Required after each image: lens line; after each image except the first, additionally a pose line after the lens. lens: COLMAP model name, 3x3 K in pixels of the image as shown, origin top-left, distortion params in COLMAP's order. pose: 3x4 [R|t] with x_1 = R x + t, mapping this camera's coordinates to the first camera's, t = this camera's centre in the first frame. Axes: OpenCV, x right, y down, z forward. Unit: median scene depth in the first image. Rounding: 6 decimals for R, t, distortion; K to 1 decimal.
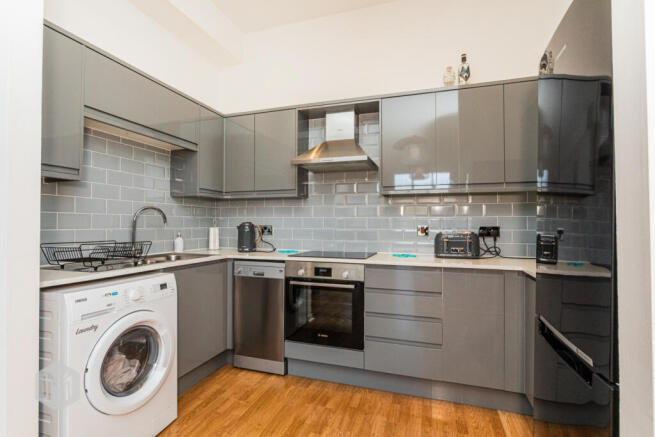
lens RADIAL K [[323.1, 0, 327.3], [0, 323.1, 218.9], [0, 0, 1]] dist [0.013006, -0.000082]
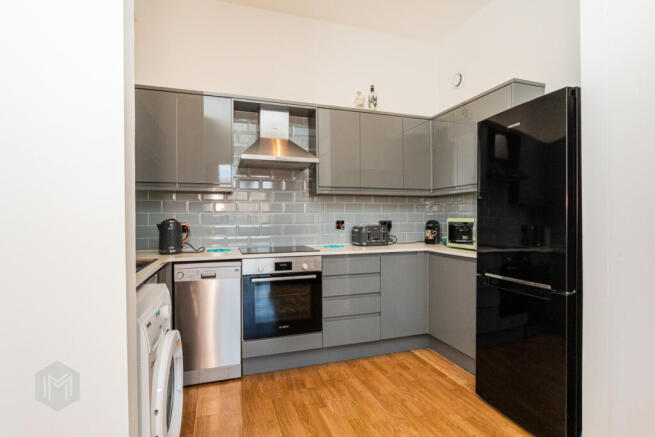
lens RADIAL K [[323.1, 0, 331.2], [0, 323.1, 220.6], [0, 0, 1]] dist [0.013006, -0.000082]
pose [[0.801829, -0.012226, 0.597428, -0.505129], [-0.000020, 0.999790, 0.020486, -0.004046], [-0.597553, -0.016438, 0.801661, 0.075526]]
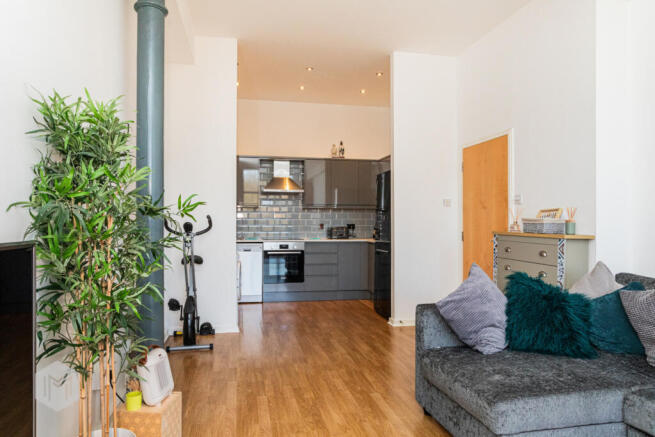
lens RADIAL K [[402.6, 0, 327.1], [0, 402.6, 221.9], [0, 0, 1]] dist [0.009686, 0.000933]
pose [[0.861243, -0.000800, 0.508192, -1.044522], [-0.009795, 0.999787, 0.018174, -0.038306], [-0.508099, -0.020630, 0.861052, -1.277153]]
